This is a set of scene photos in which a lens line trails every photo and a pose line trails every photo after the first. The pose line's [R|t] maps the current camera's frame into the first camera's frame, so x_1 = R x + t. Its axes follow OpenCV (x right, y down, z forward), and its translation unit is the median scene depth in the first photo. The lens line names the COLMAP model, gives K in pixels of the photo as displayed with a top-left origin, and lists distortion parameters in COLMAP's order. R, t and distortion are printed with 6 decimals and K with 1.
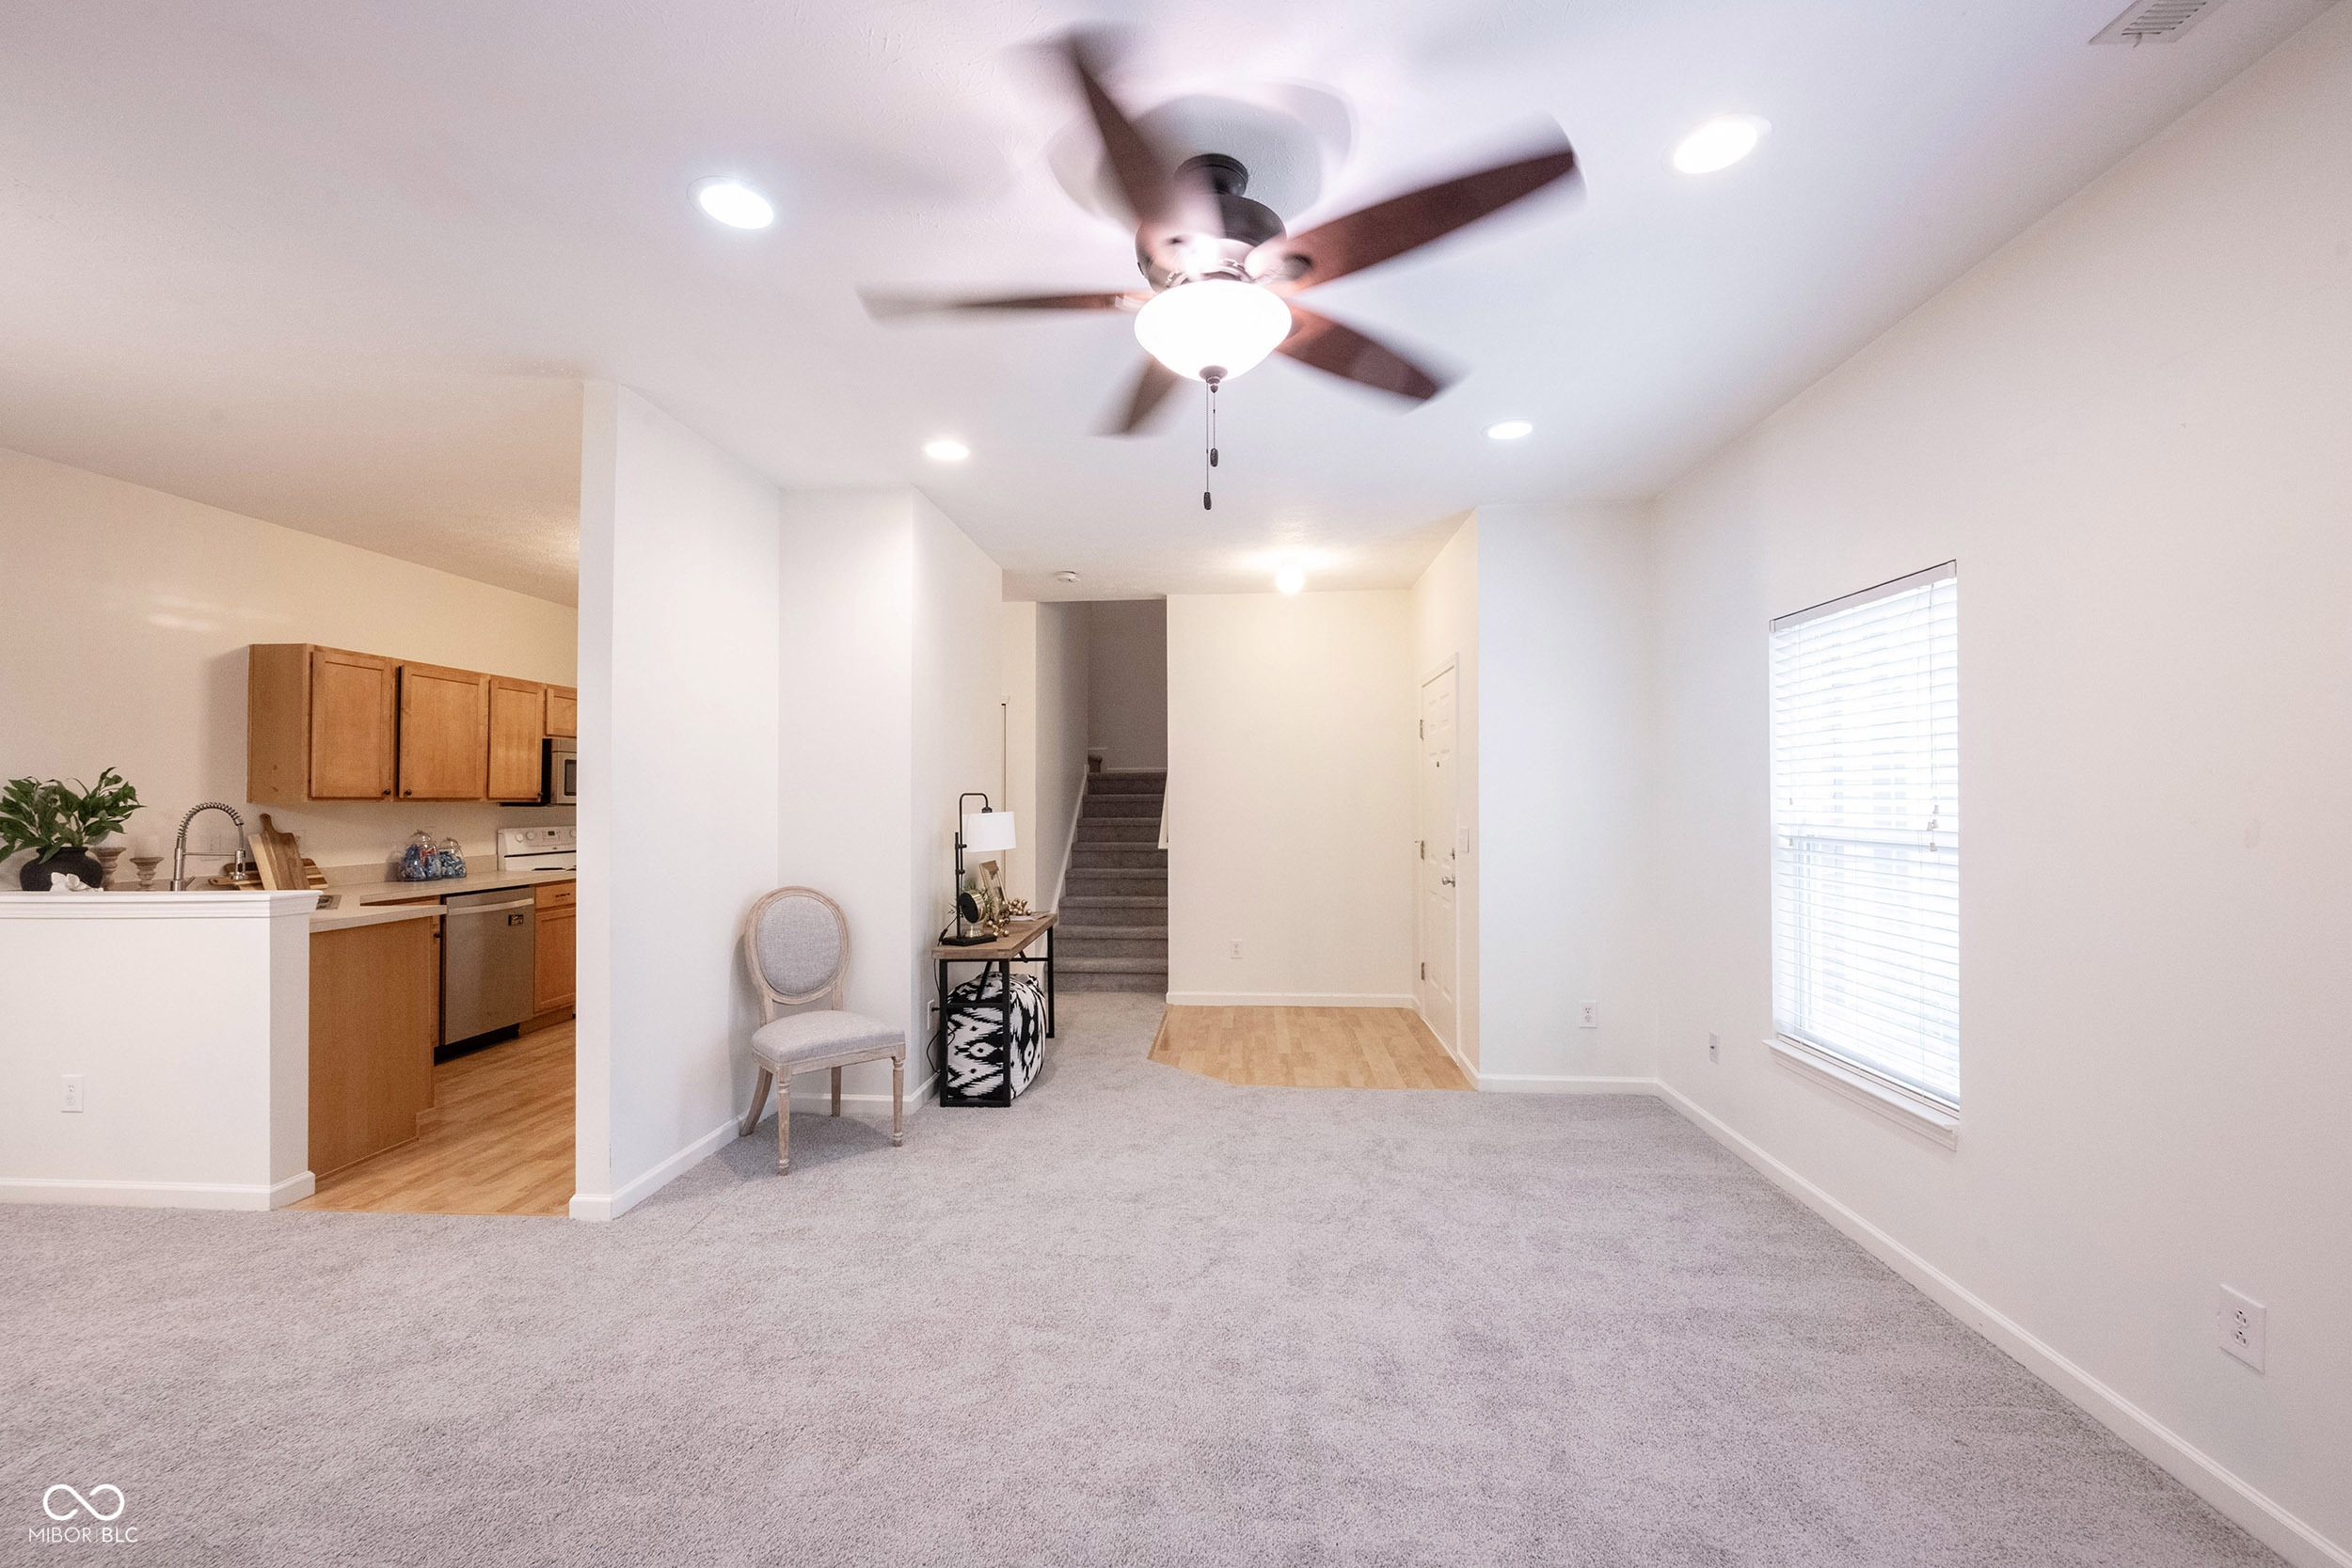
lens RADIAL K [[936.4, 0, 1153.5], [0, 936.4, 785.6], [0, 0, 1]] dist [0.000791, -0.000221]
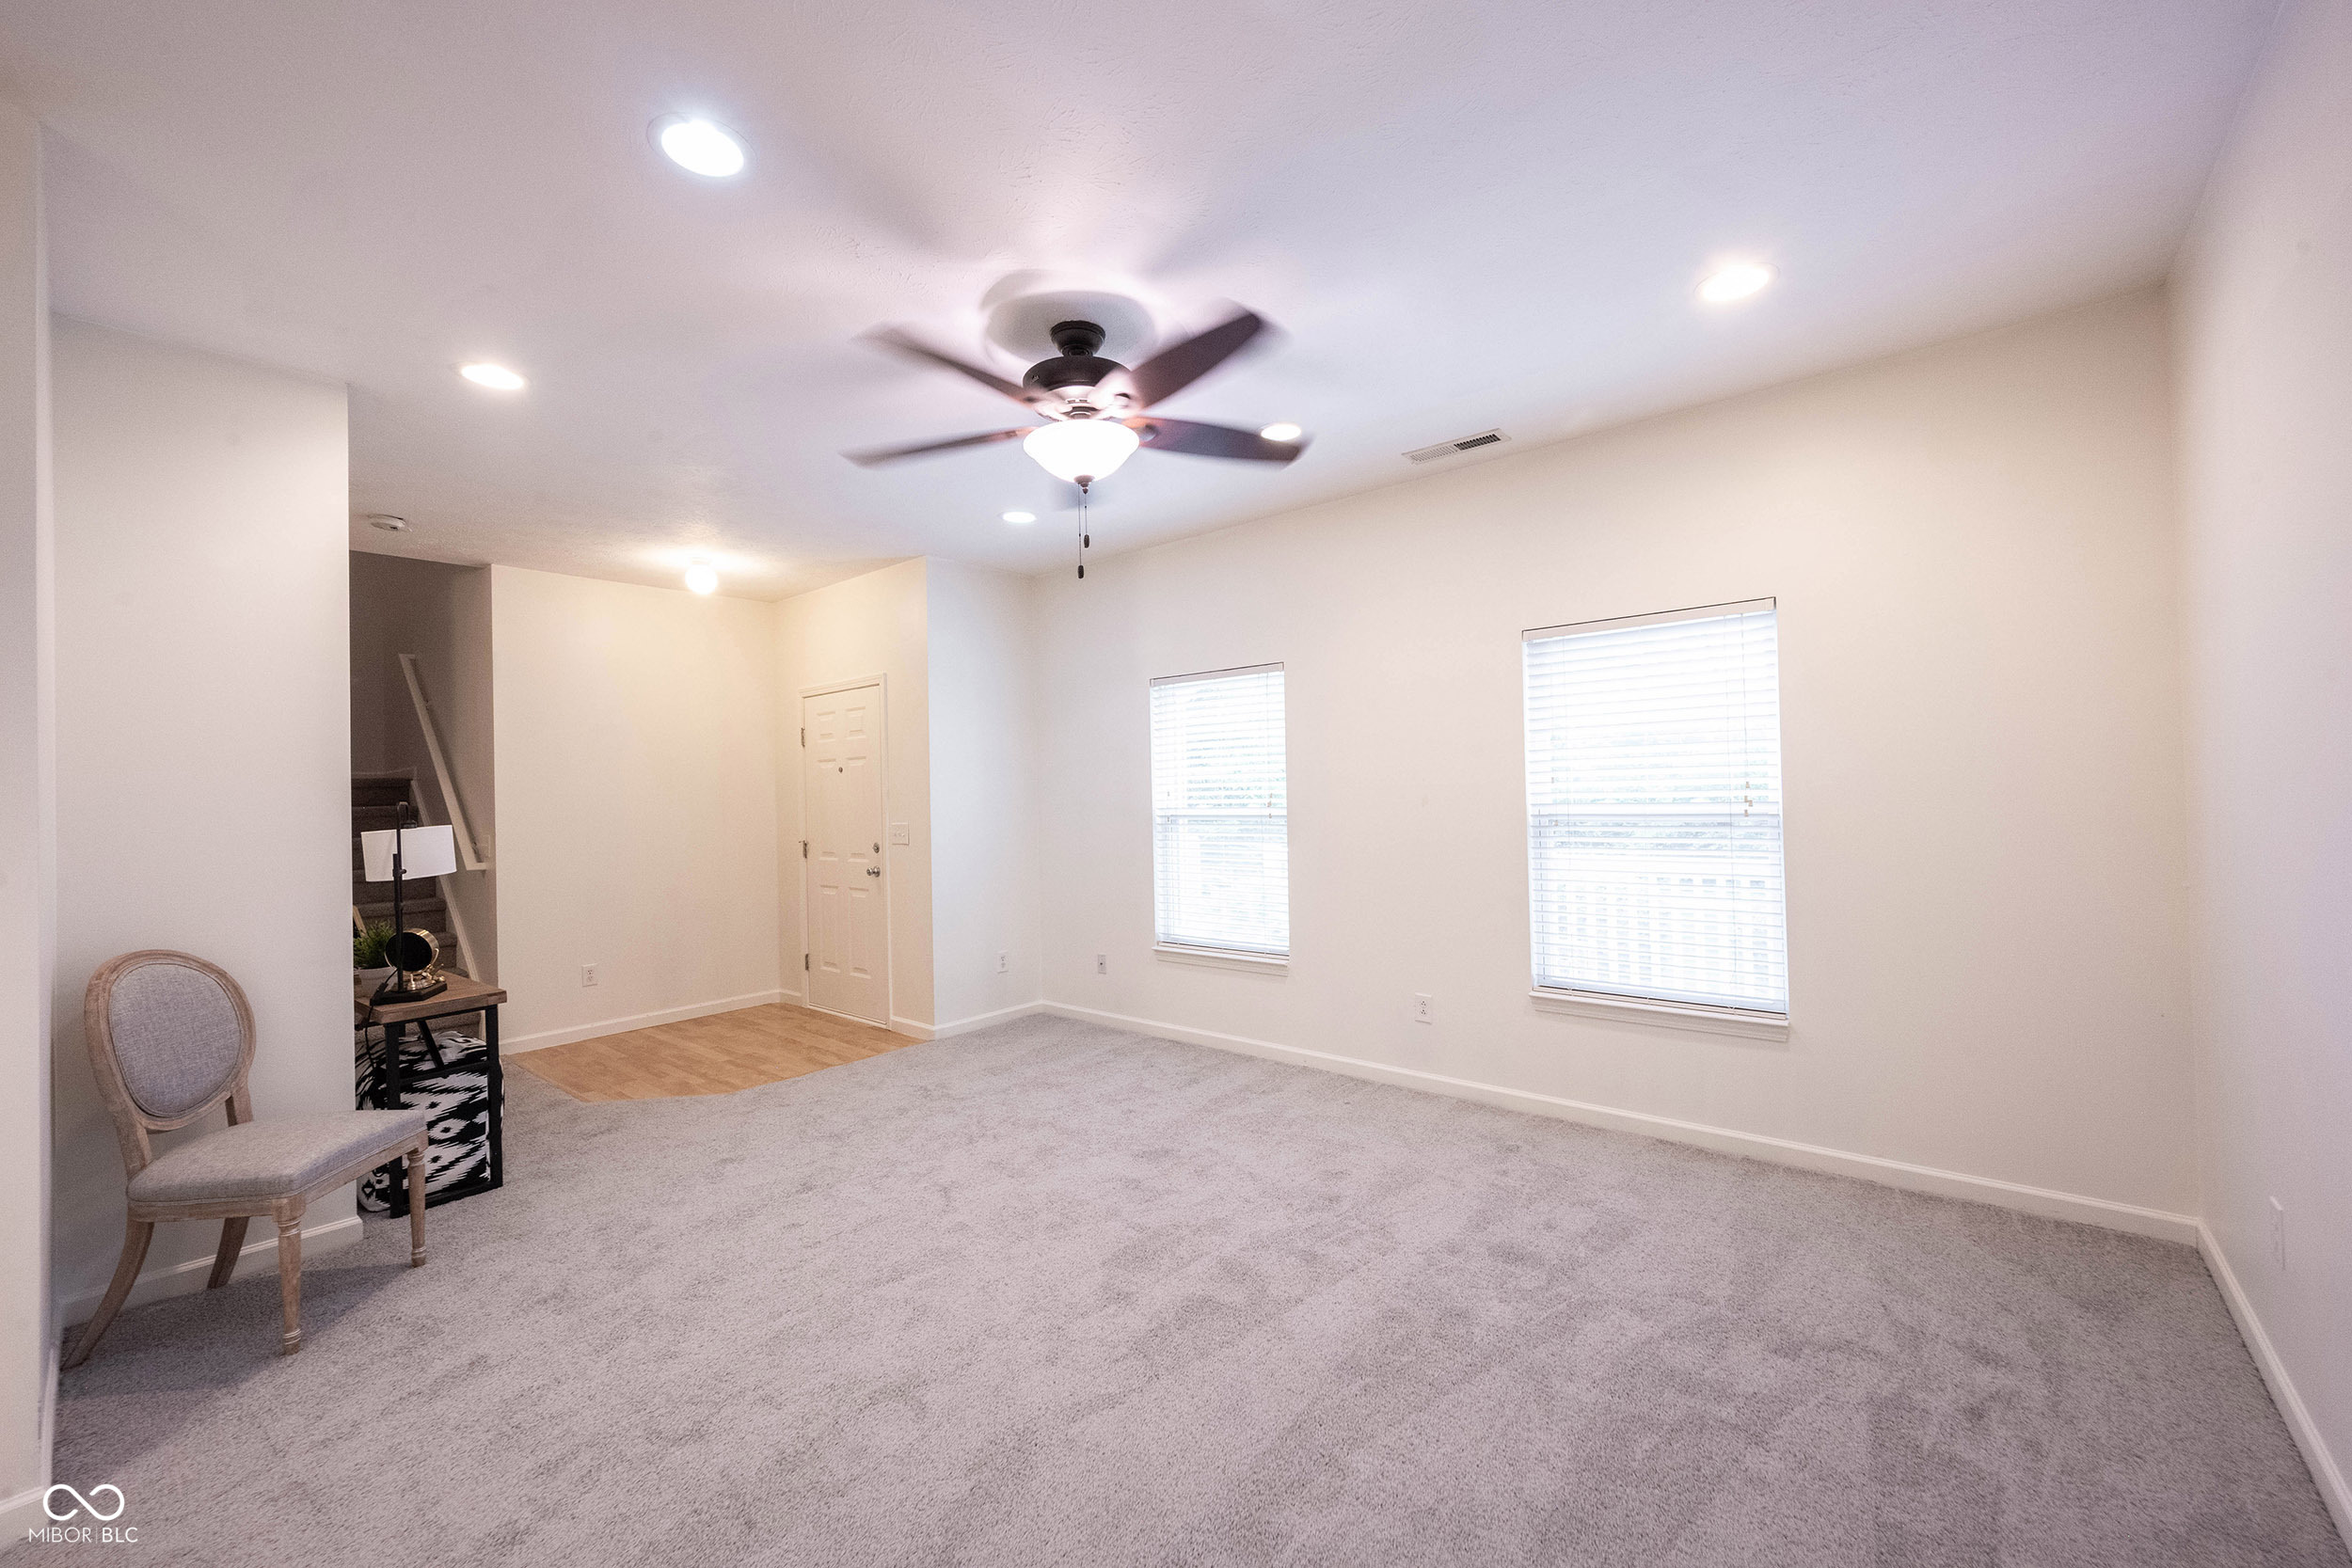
lens RADIAL K [[936.4, 0, 1162.5], [0, 936.4, 787.9], [0, 0, 1]] dist [0.000791, -0.000221]
pose [[0.587499, -0.008281, 0.809183, -0.424830], [0.012648, 0.999919, 0.001050, 0.003712], [-0.809126, 0.009617, 0.587556, 0.050411]]
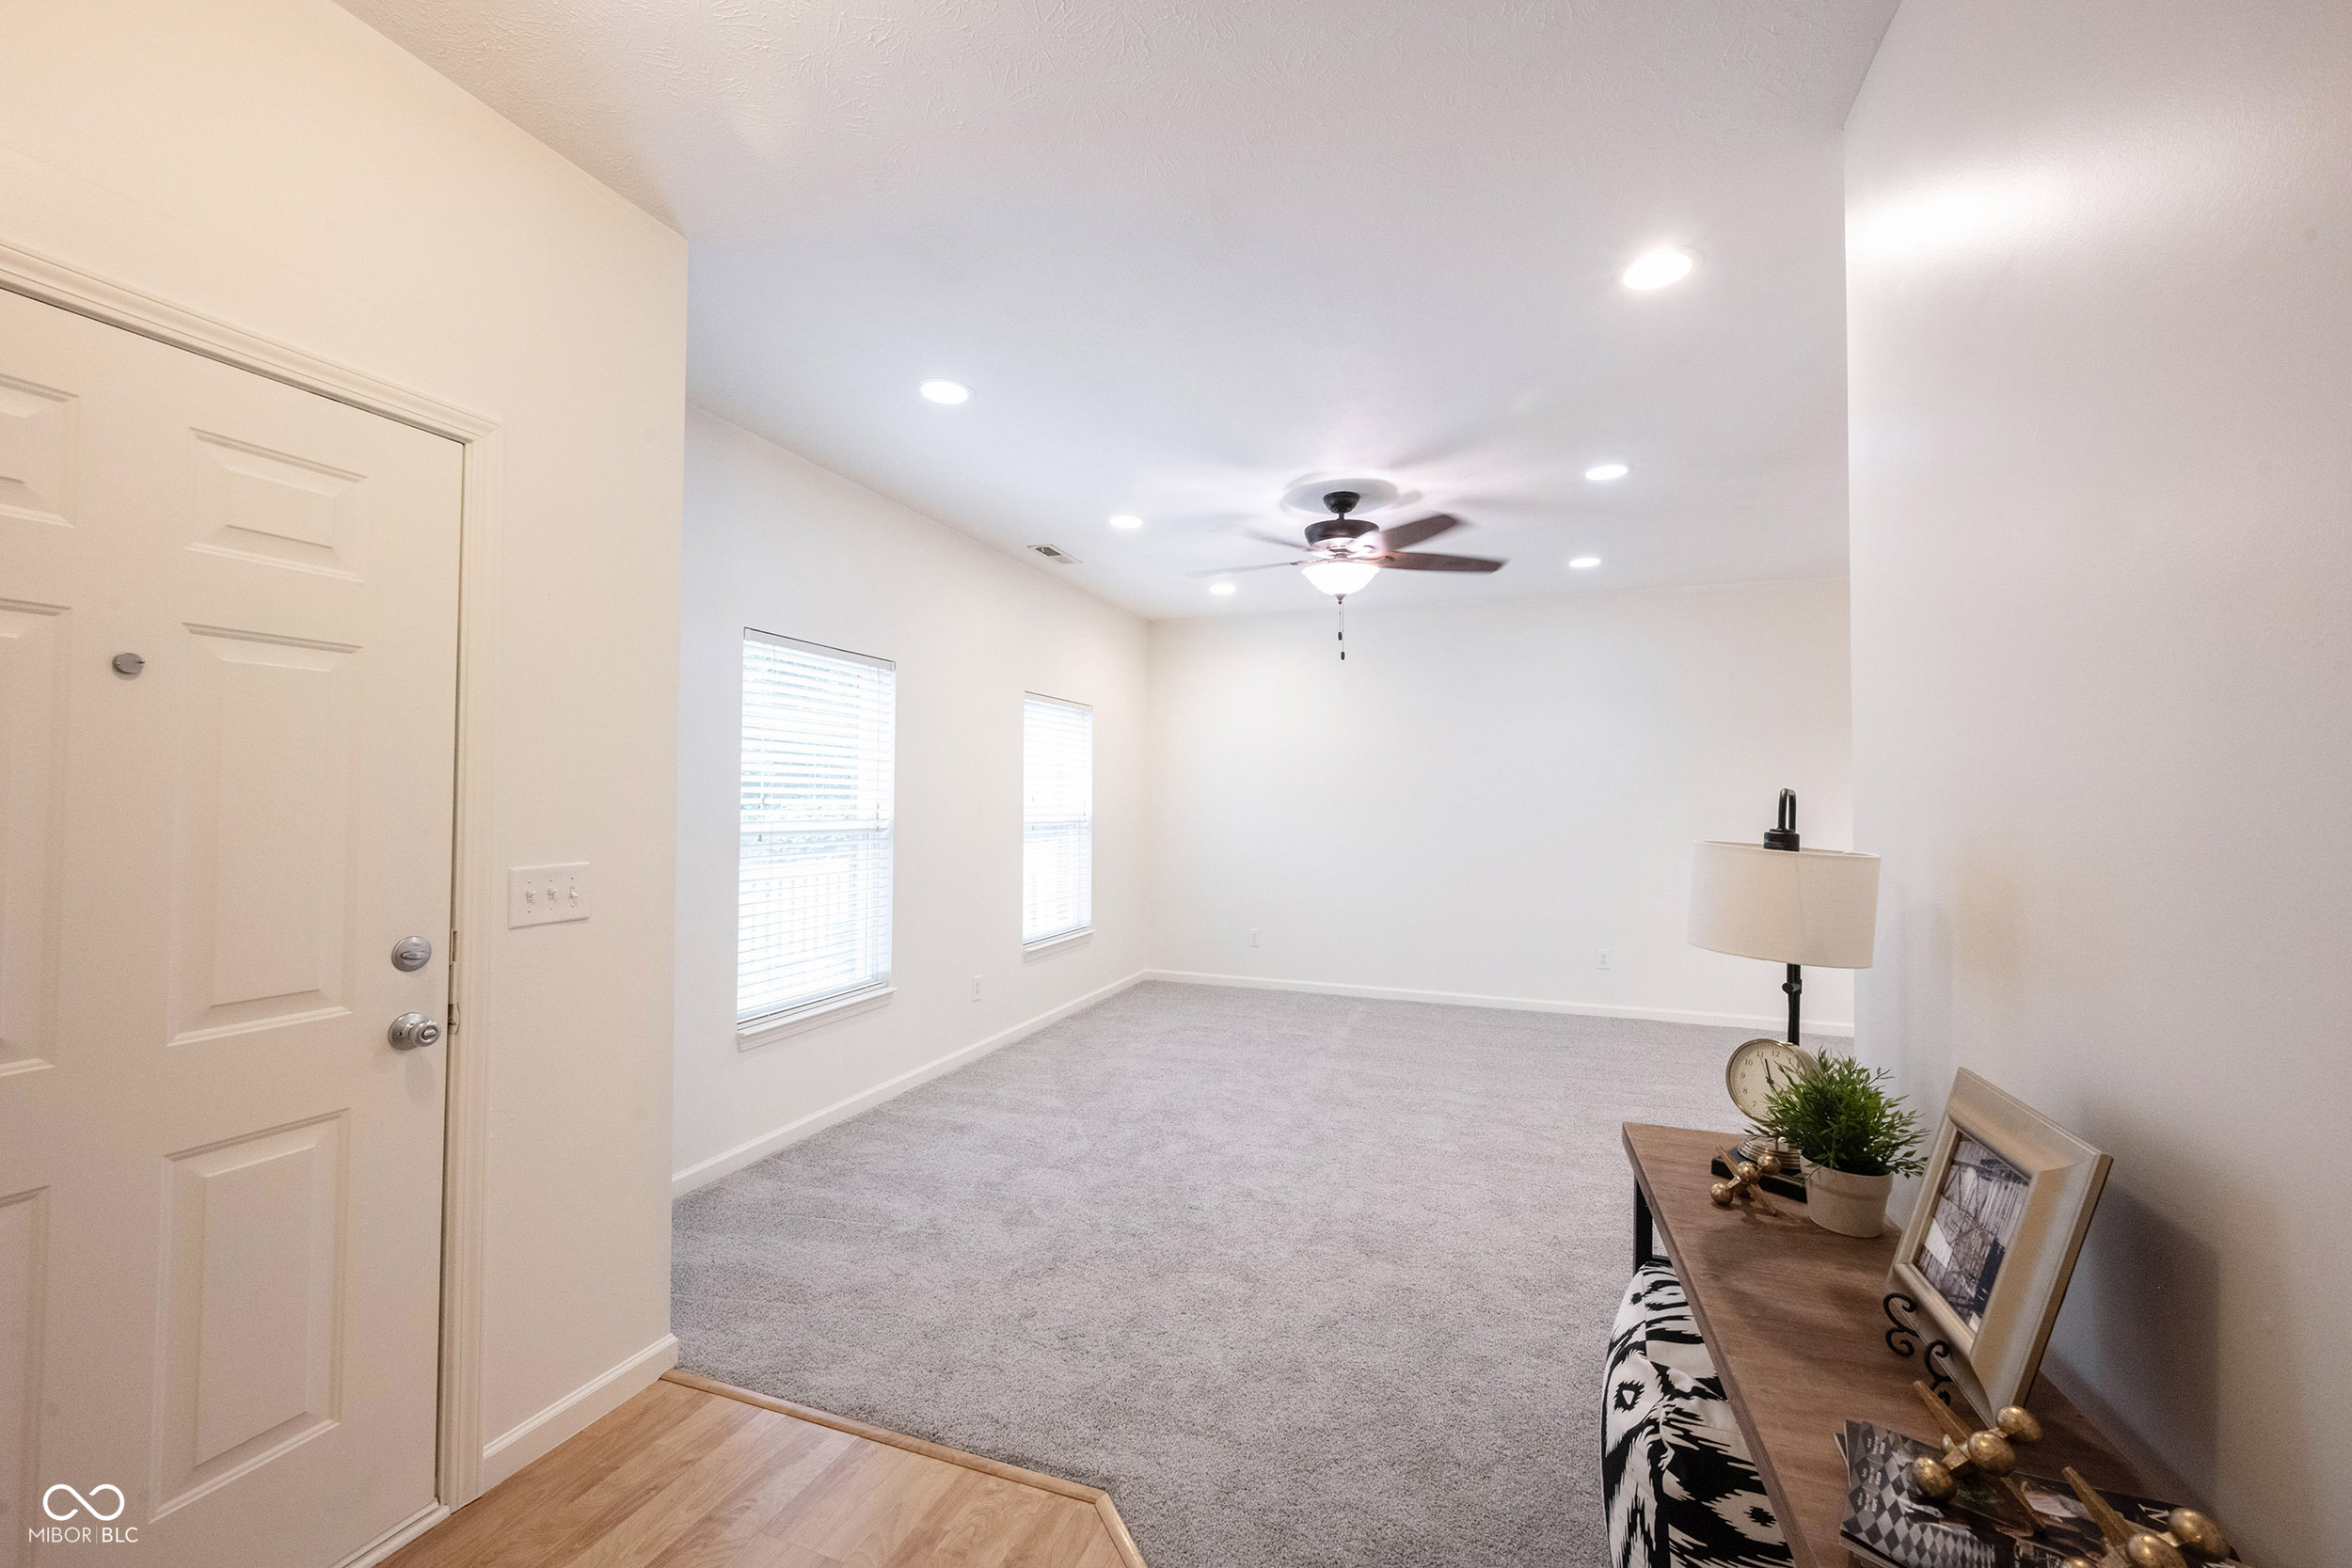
lens RADIAL K [[936.4, 0, 1161.5], [0, 936.4, 772.4], [0, 0, 1]] dist [0.000791, -0.000221]
pose [[-0.963452, 0.002176, 0.267874, -0.048543], [-0.009964, 0.998984, -0.043952, 0.018614], [-0.267697, -0.045015, -0.962451, 1.355339]]
